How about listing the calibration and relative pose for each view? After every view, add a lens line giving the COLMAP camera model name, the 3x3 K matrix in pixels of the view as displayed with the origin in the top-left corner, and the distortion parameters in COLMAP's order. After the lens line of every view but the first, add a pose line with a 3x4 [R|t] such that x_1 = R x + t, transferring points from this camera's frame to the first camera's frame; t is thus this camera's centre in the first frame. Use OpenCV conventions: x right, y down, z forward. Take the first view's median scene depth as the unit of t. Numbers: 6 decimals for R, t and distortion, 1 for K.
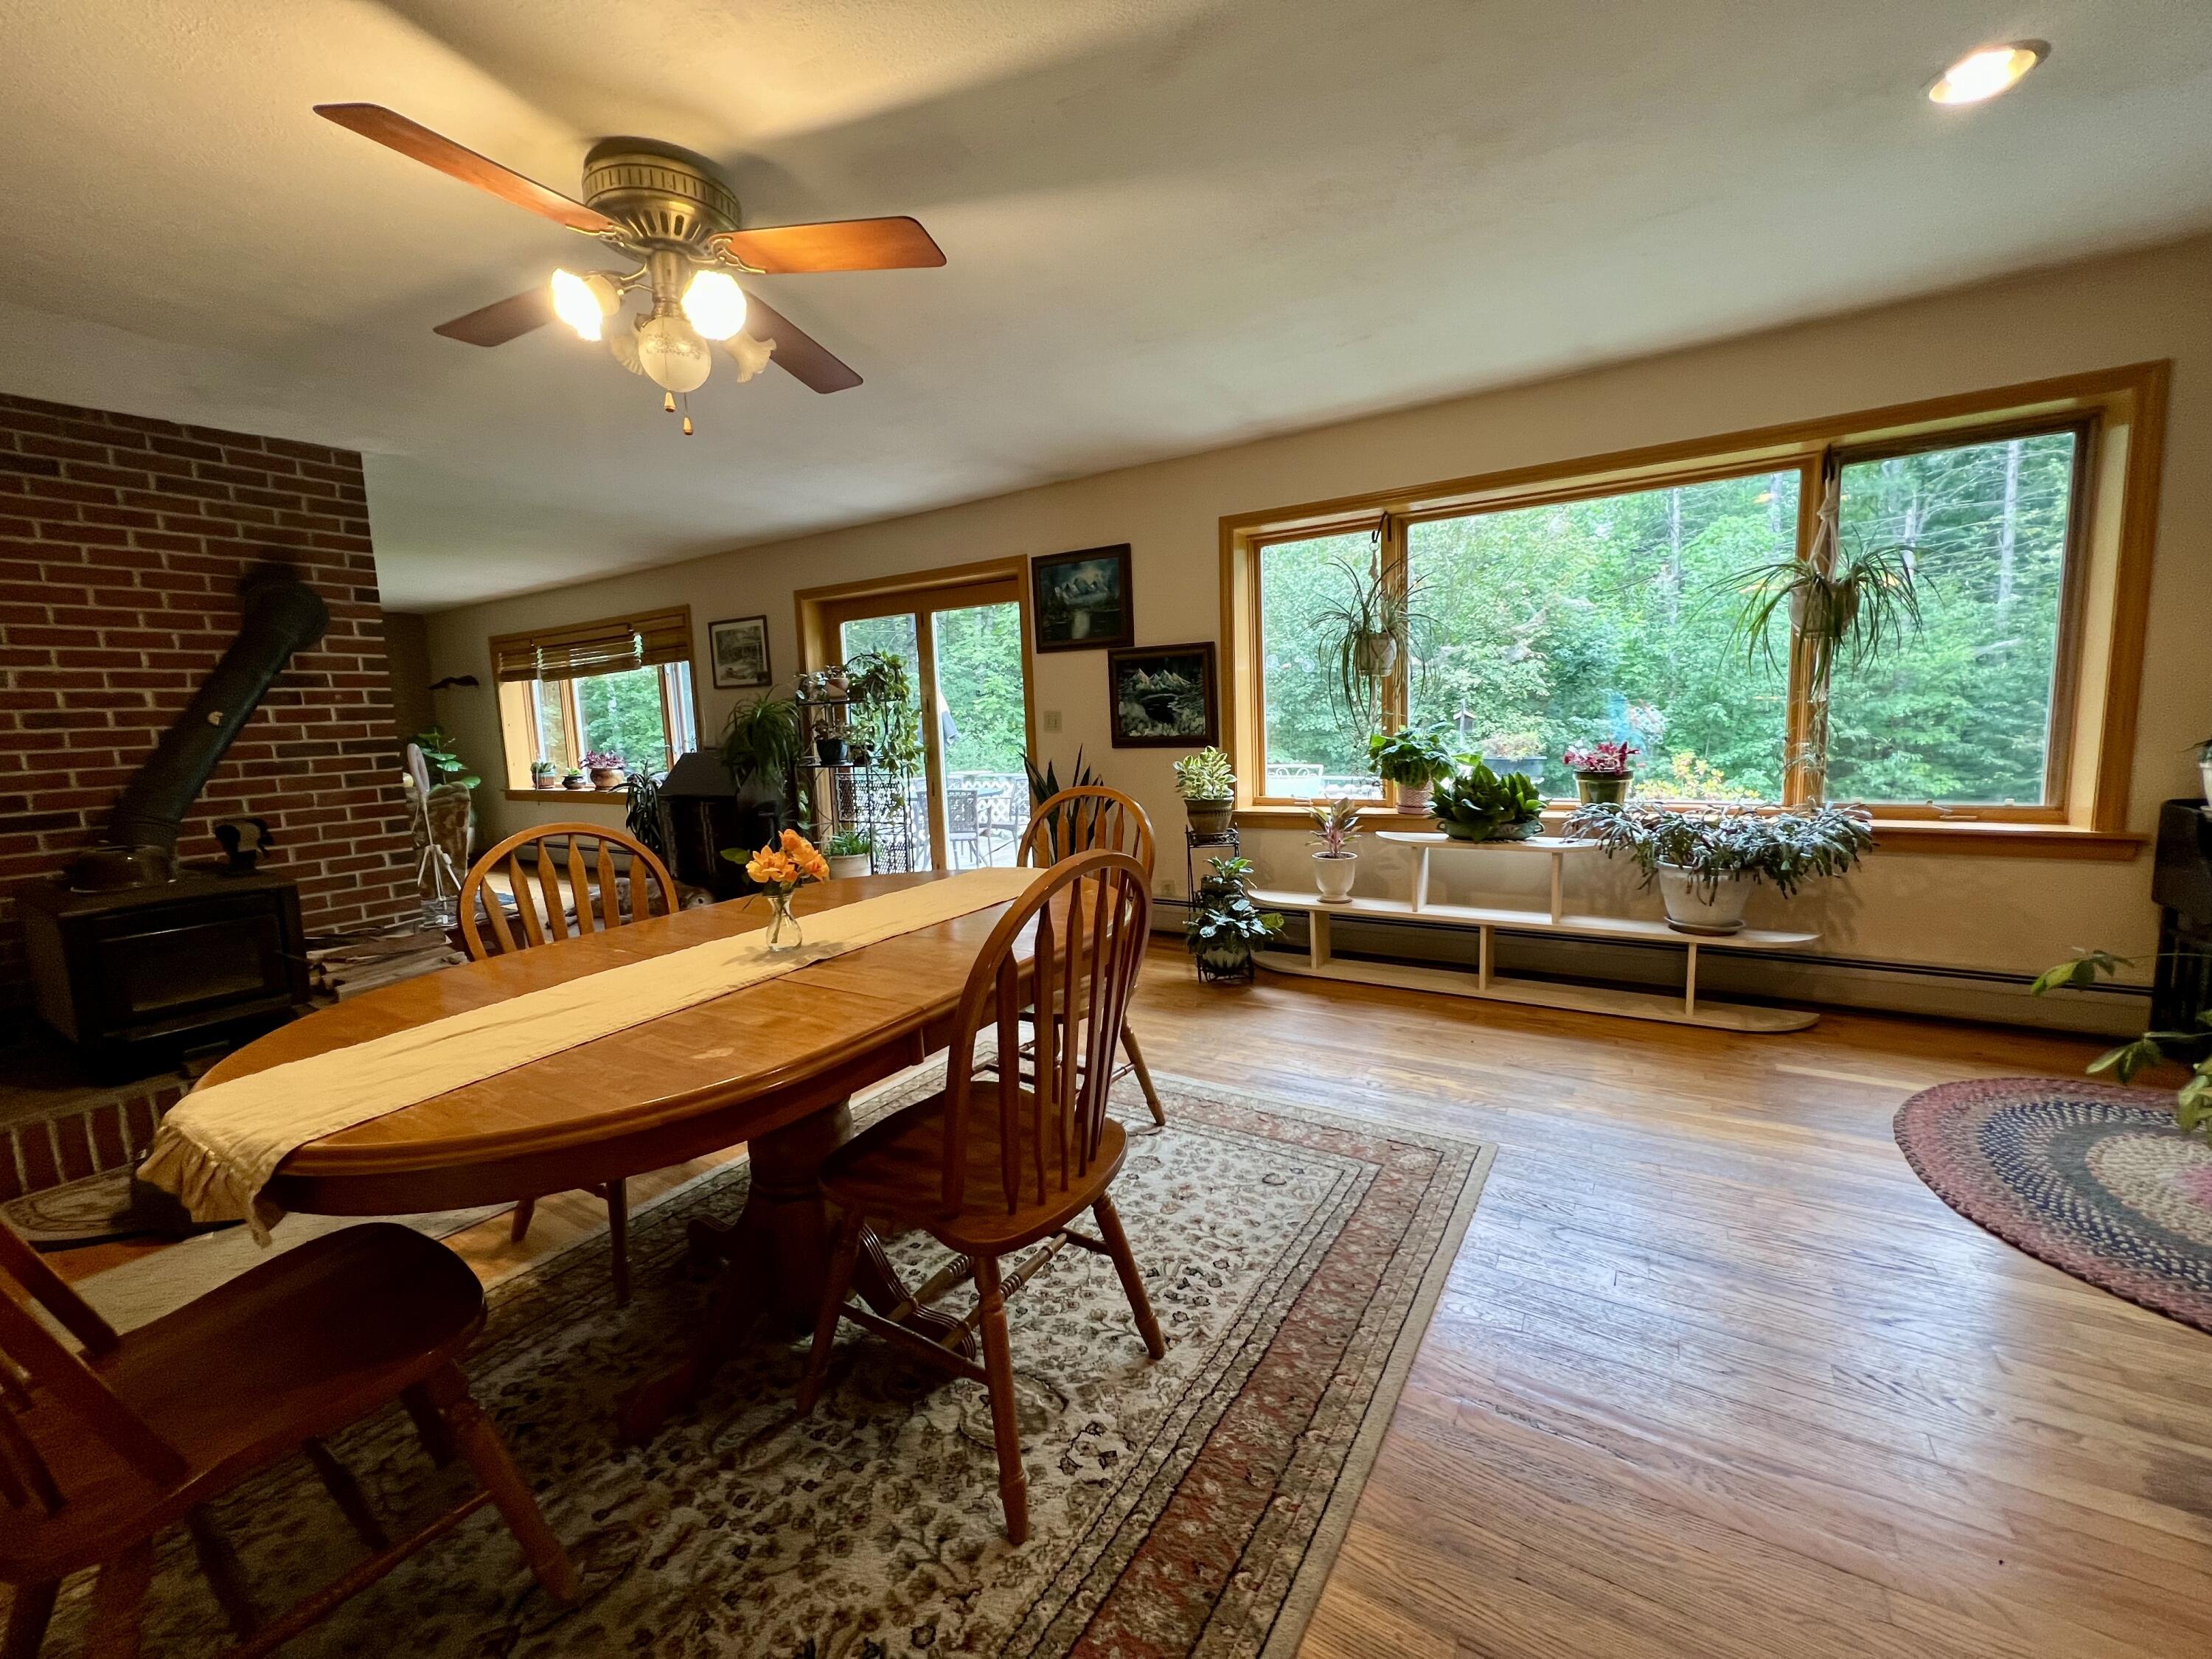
lens RADIAL K [[876.7, 0, 1106.0], [0, 876.7, 829.5], [0, 0, 1]] dist [-0.002261, 0.000044]
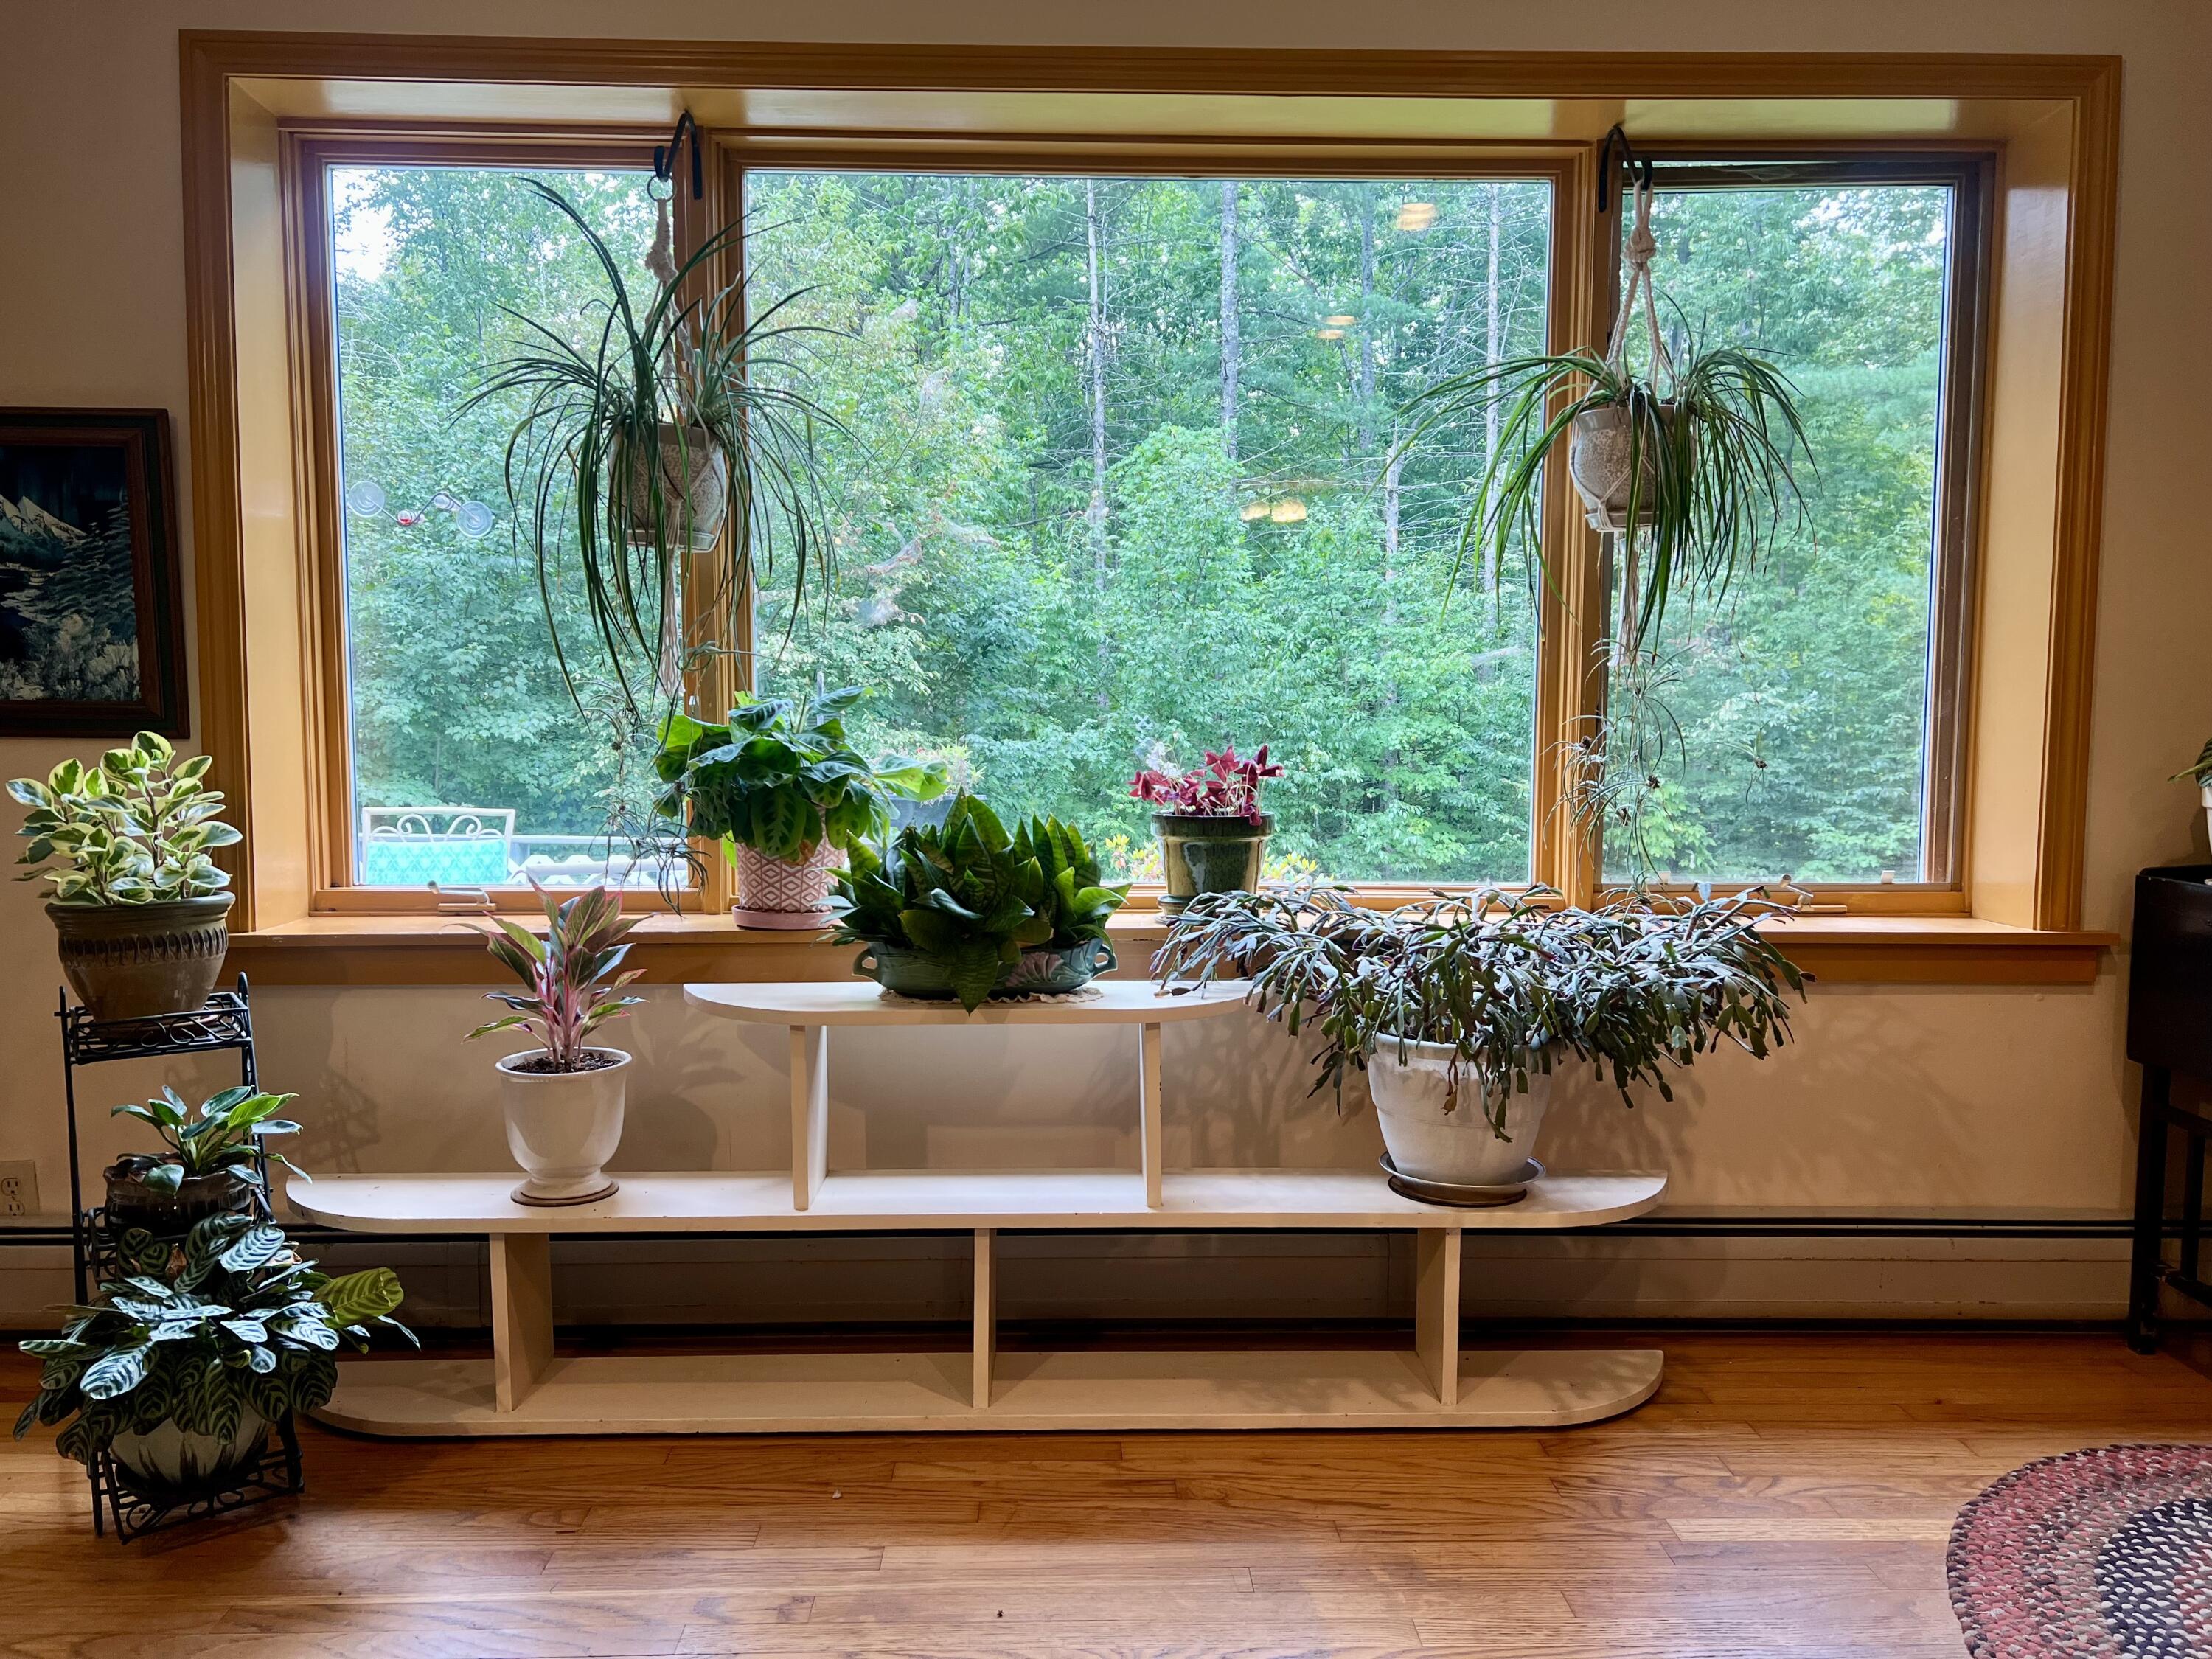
lens RADIAL K [[1641.7, 0, 1106.0], [0, 1641.7, 829.5], [0, 0, 1]] dist [0.075580, -0.107394]
pose [[0.831325, 0.002010, 0.555783, 0.077622], [0.035538, 0.997755, -0.056766, -0.015293], [-0.554649, 0.066943, 0.829387, 0.341032]]
